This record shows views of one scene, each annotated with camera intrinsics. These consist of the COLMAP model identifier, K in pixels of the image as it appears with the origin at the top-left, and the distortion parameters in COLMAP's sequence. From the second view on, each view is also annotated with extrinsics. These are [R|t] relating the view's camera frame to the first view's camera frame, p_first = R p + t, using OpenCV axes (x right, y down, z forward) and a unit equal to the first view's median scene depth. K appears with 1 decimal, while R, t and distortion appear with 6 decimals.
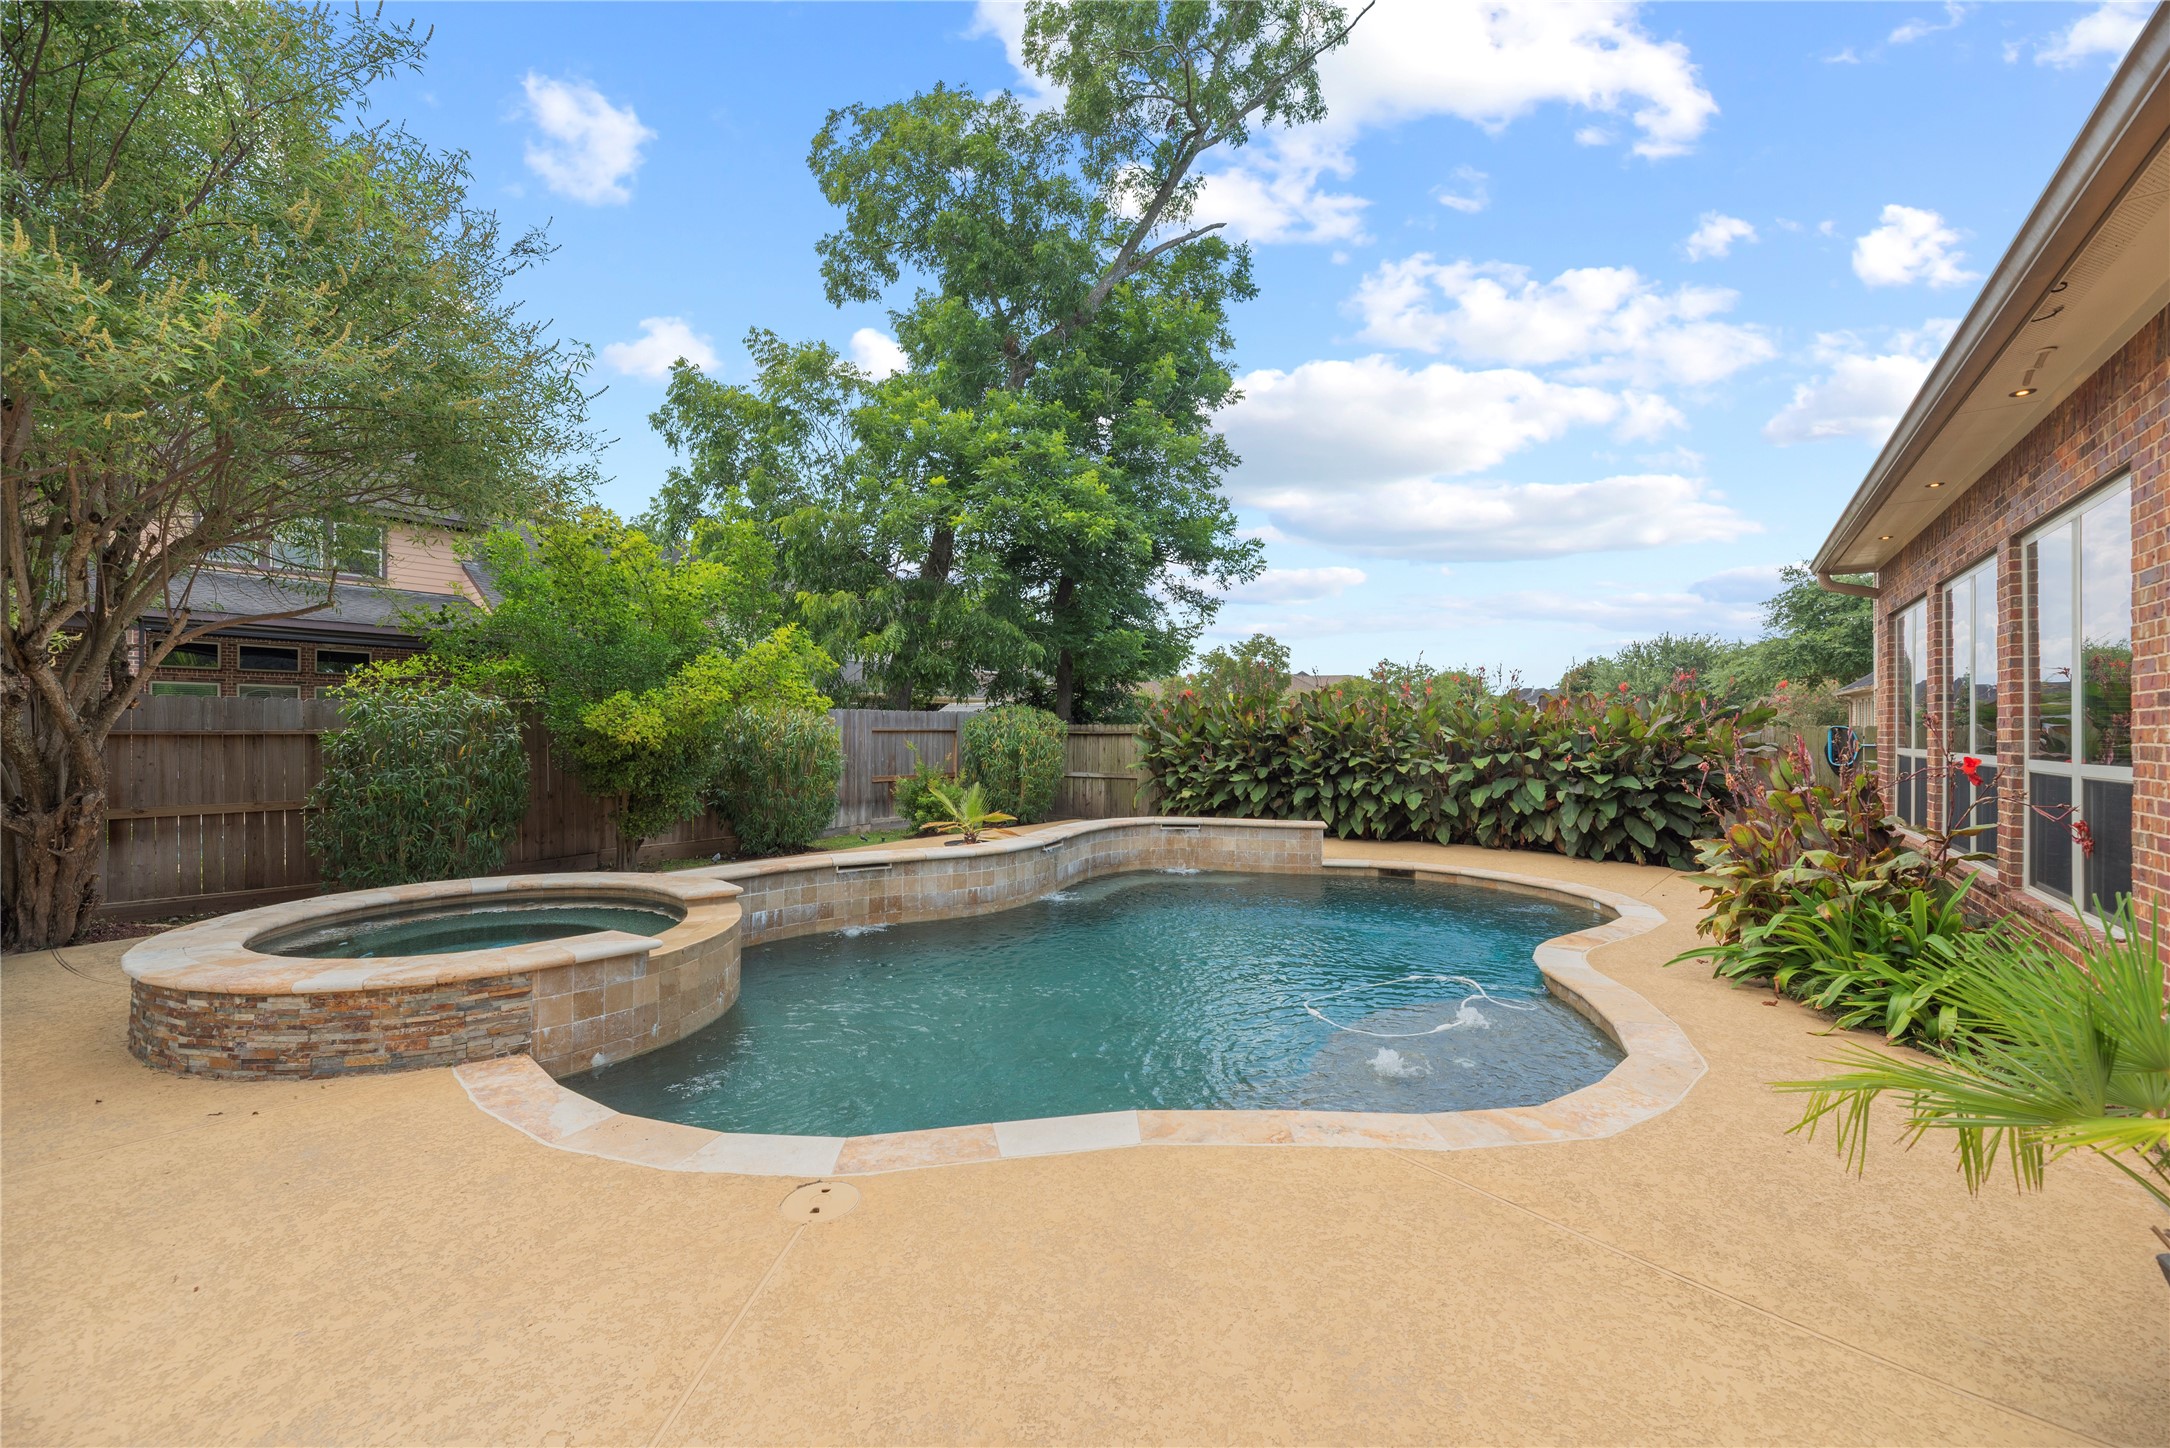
lens RADIAL K [[872.6, 0, 1085.0], [0, 872.6, 732.6], [0, 0, 1]] dist [-0.000193, -0.000514]
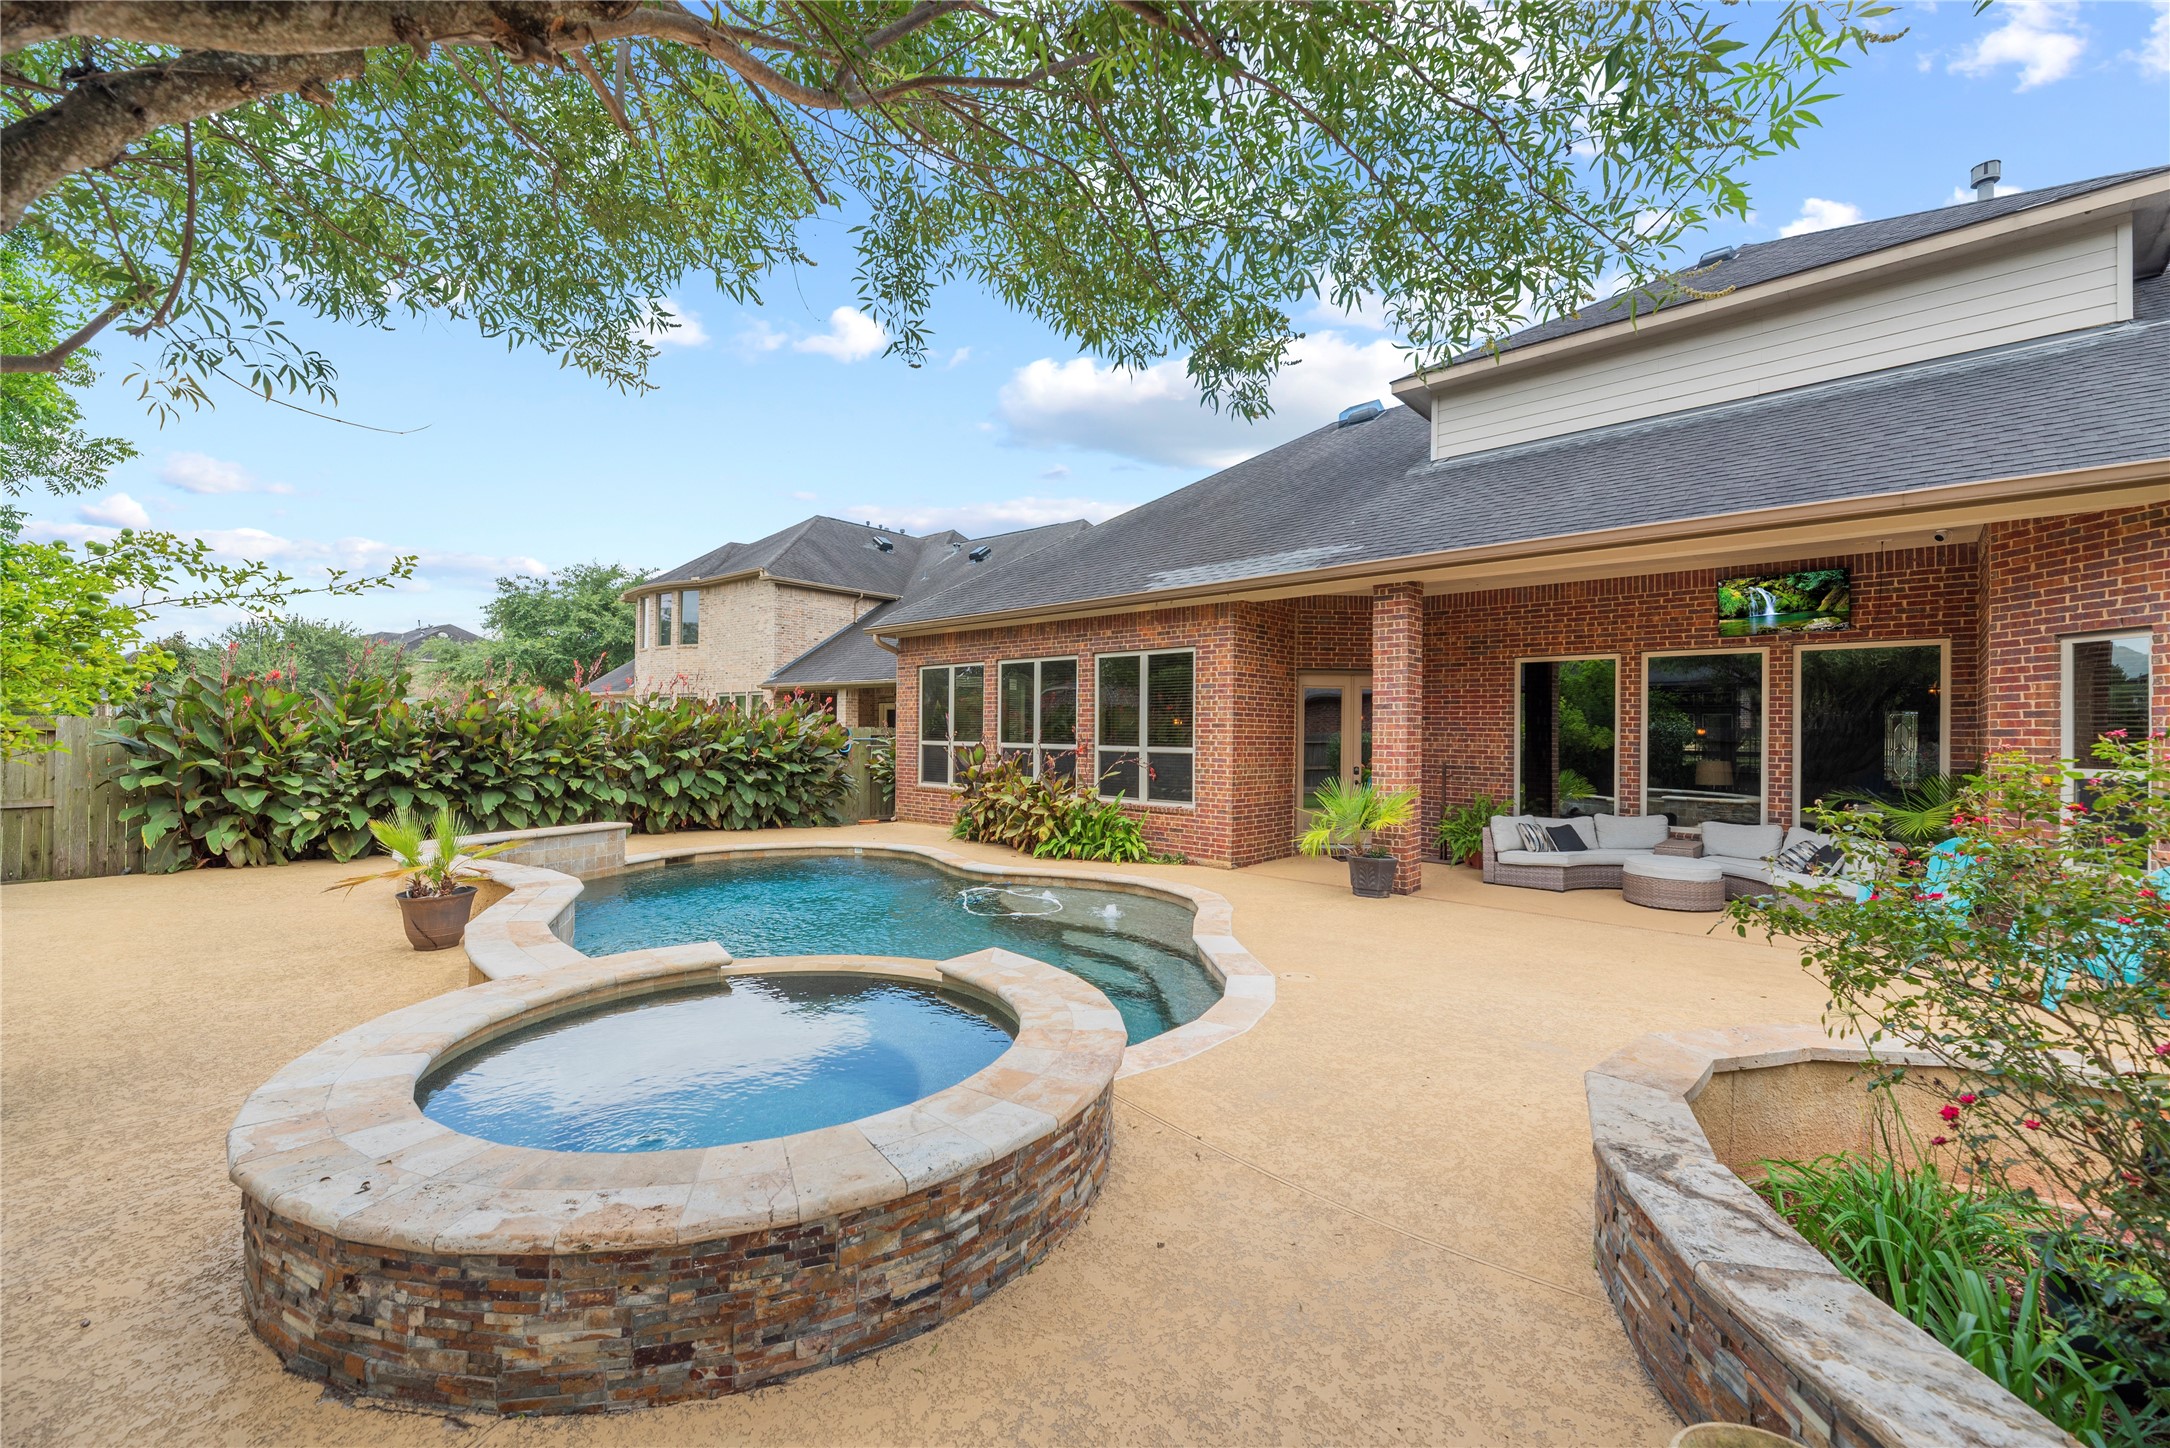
lens RADIAL K [[872.6, 0, 1100.9], [0, 872.6, 730.7], [0, 0, 1]] dist [-0.000193, -0.000514]
pose [[0.133365, 0.000690, 0.991067, -0.663071], [-0.008417, 0.999964, 0.000437, -0.005892], [-0.991031, -0.008400, 0.133366, 0.336591]]
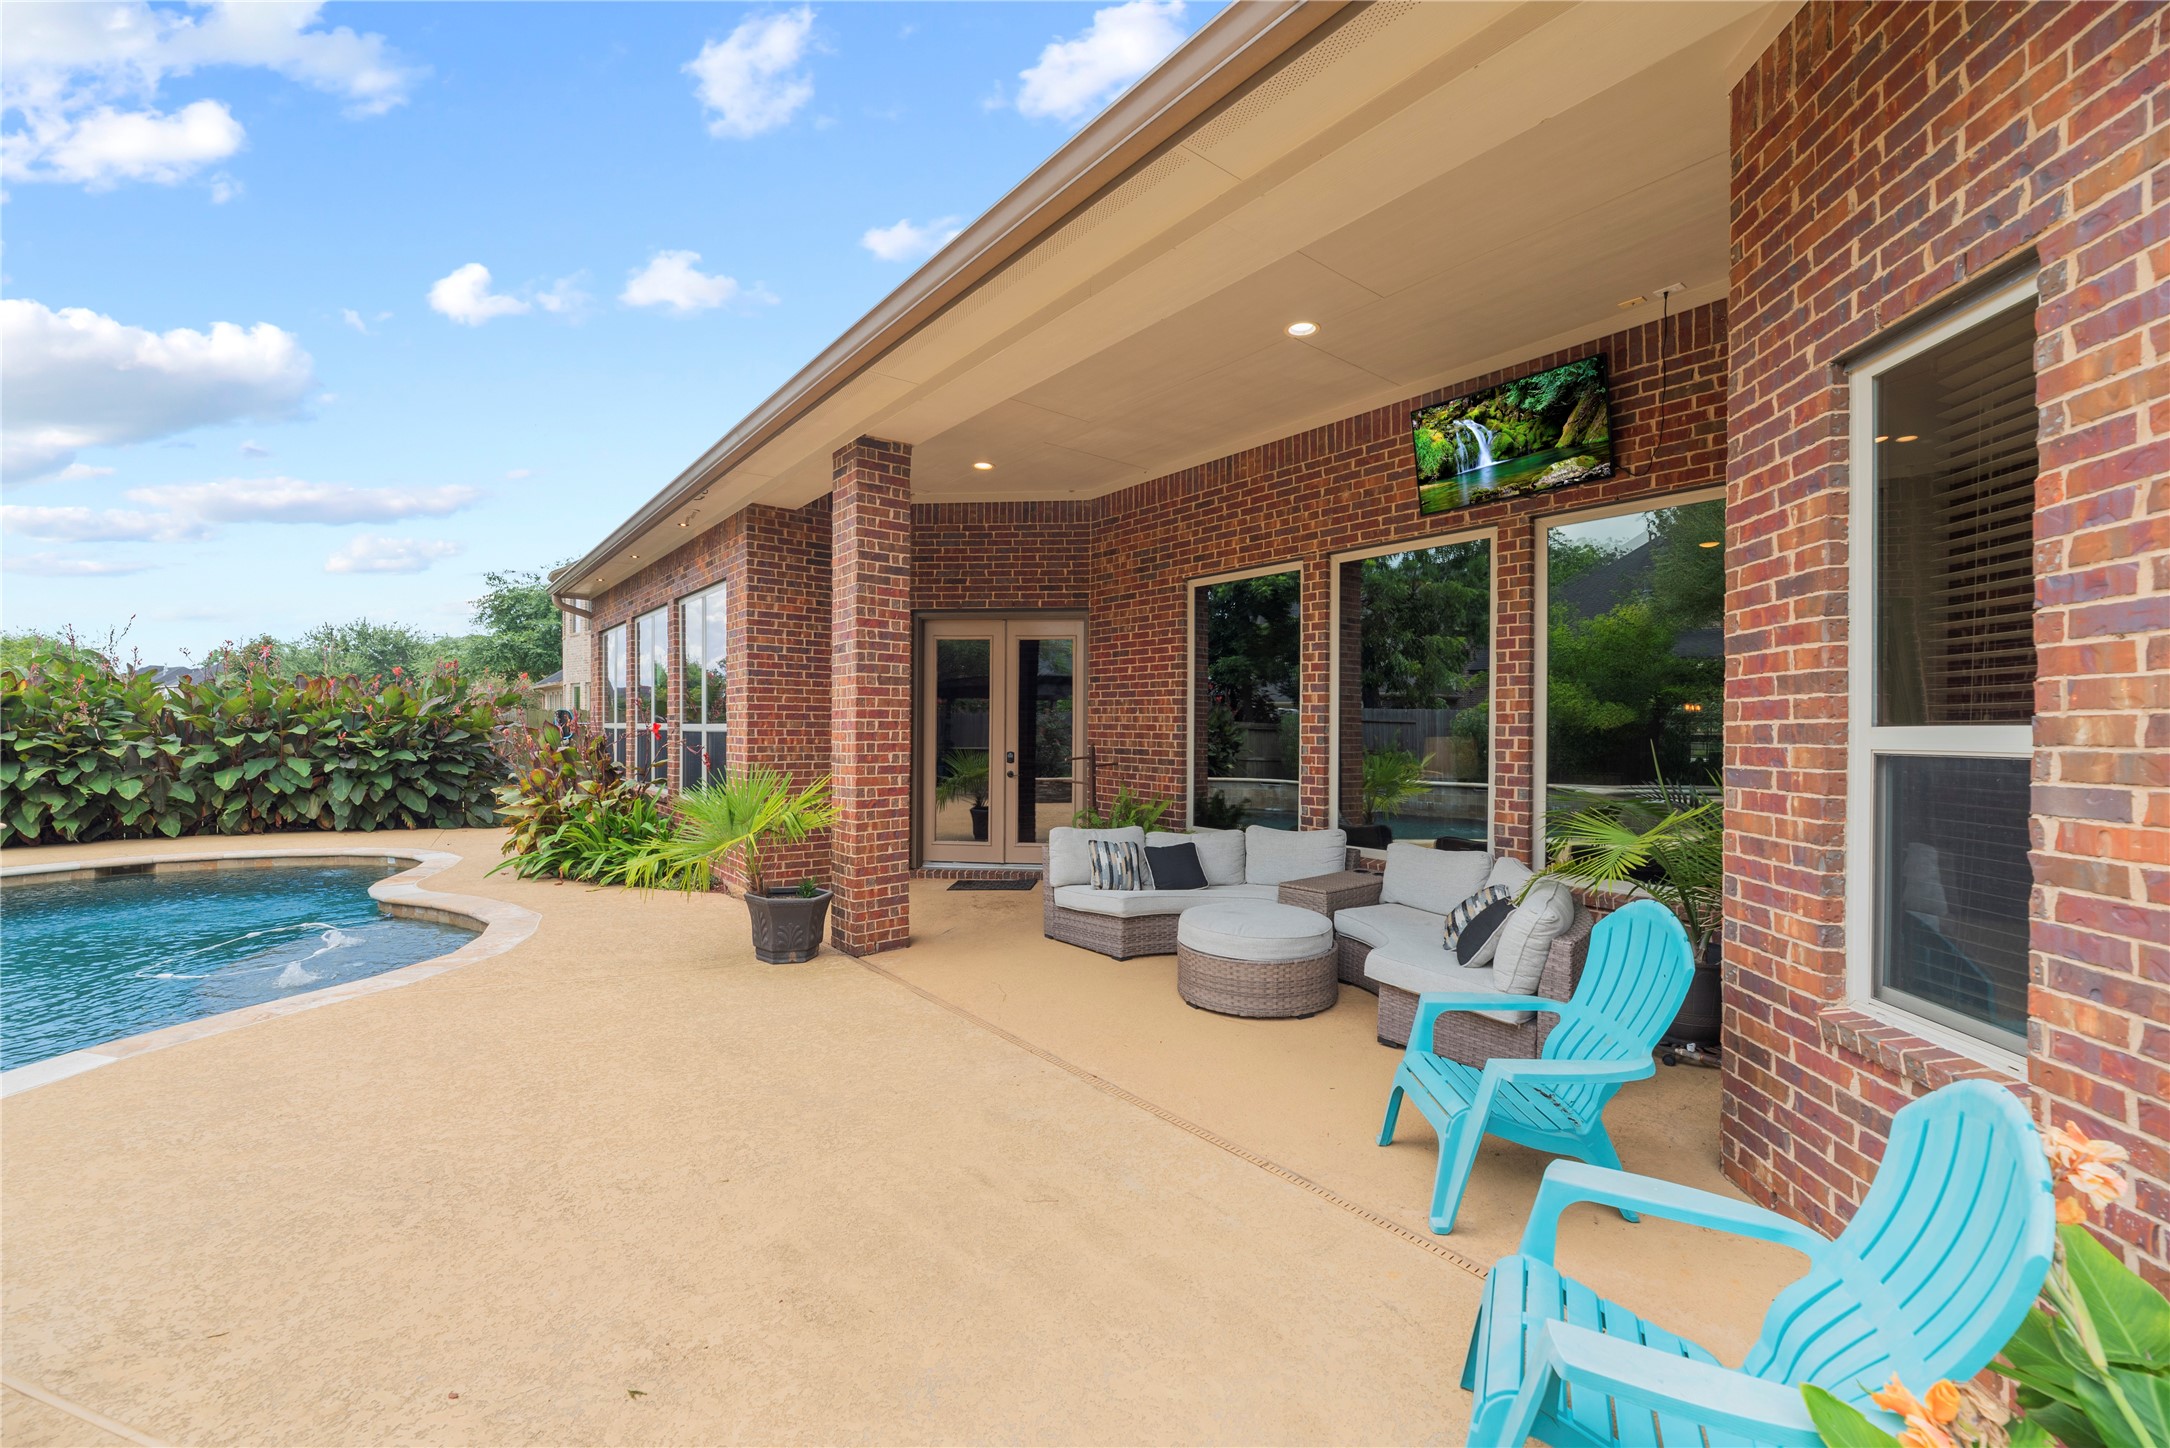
lens RADIAL K [[872.6, 0, 1085.2], [0, 872.6, 727.5], [0, 0, 1]] dist [-0.000193, -0.000514]
pose [[0.275624, -0.001350, 0.961265, -0.210567], [-0.002280, 0.999995, 0.002058, 0.016224], [-0.961263, -0.002759, 0.275620, -0.149077]]
